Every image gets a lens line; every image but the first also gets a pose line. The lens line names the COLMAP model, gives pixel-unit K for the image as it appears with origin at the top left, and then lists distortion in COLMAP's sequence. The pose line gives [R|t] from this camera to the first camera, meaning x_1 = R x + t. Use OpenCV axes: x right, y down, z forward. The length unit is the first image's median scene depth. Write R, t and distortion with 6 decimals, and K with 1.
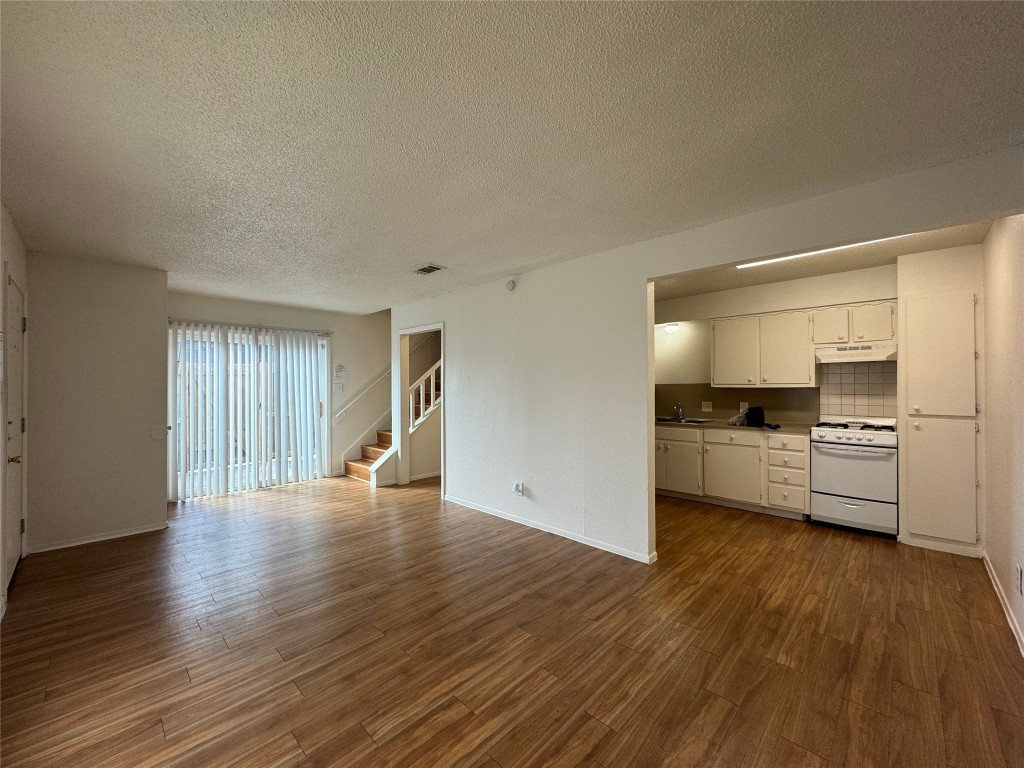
lens RADIAL K [[409.9, 0, 510.1], [0, 409.9, 385.7], [0, 0, 1]] dist [-0.003237, 0.000006]
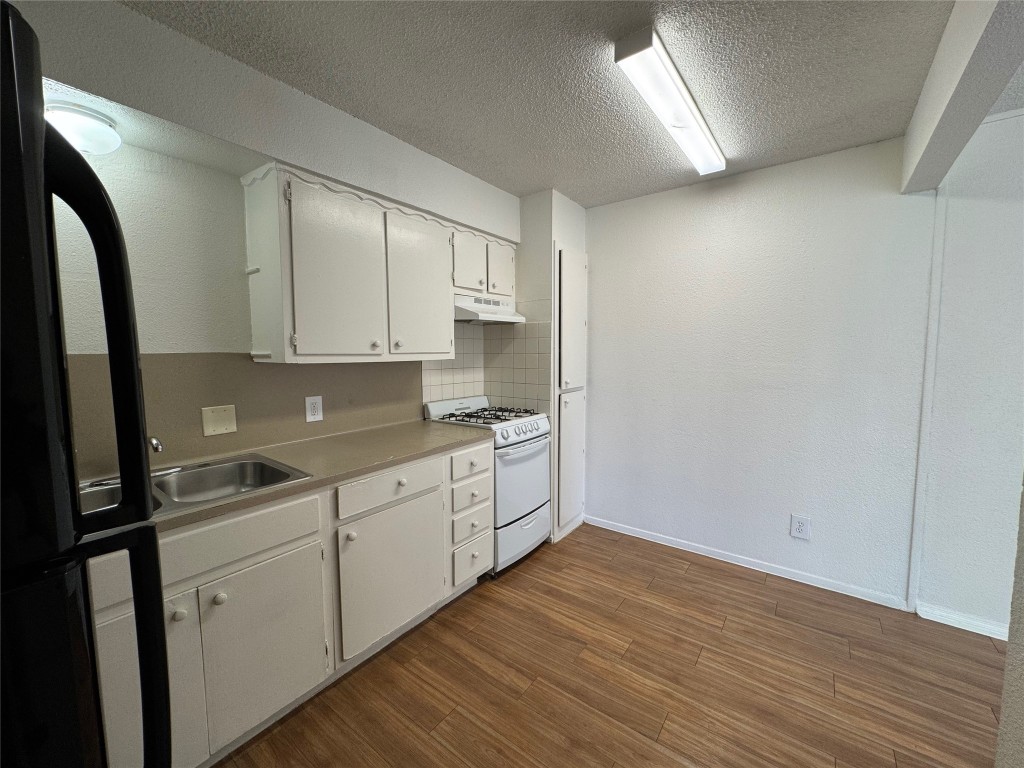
lens RADIAL K [[409.9, 0, 513.5], [0, 409.9, 384.9], [0, 0, 1]] dist [-0.003237, 0.000006]
pose [[-0.120449, -0.073673, 0.989982, 0.142294], [0.008698, 0.997126, 0.075263, -0.003221], [-0.992681, 0.017676, -0.119462, 1.049896]]
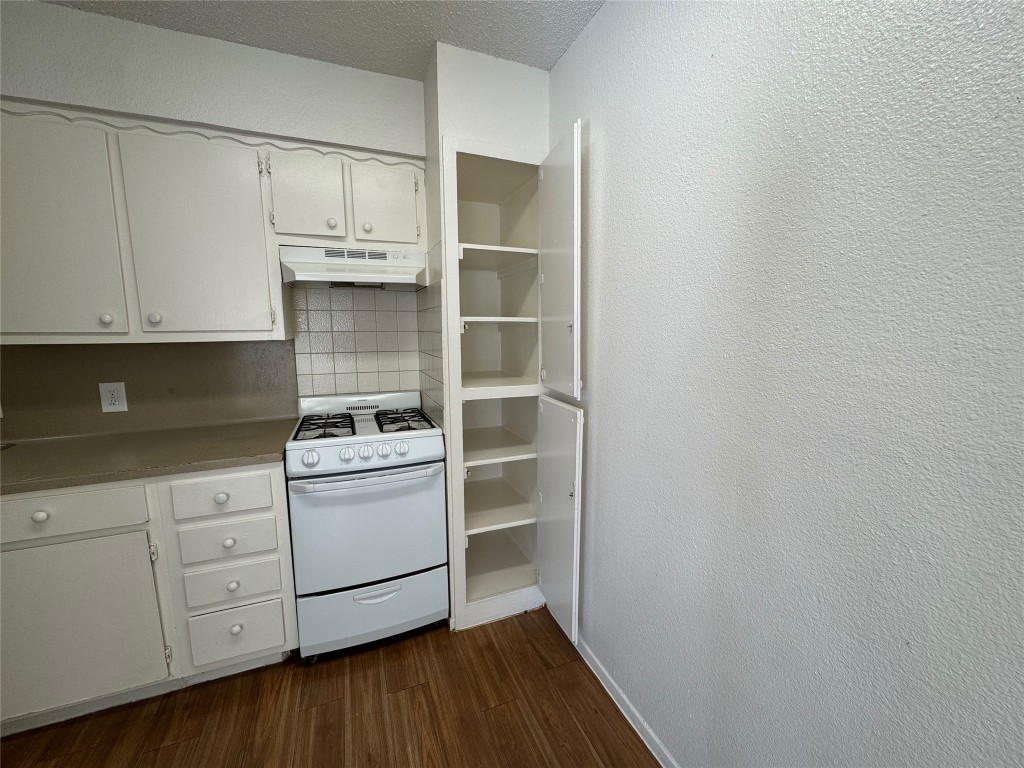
lens RADIAL K [[409.9, 0, 510.8], [0, 409.9, 383.0], [0, 0, 1]] dist [-0.003237, 0.000006]
pose [[0.409037, -0.116764, 0.905016, 0.480909], [0.004767, 0.992040, 0.125837, -0.004517], [-0.912505, -0.047158, 0.406338, 0.651997]]
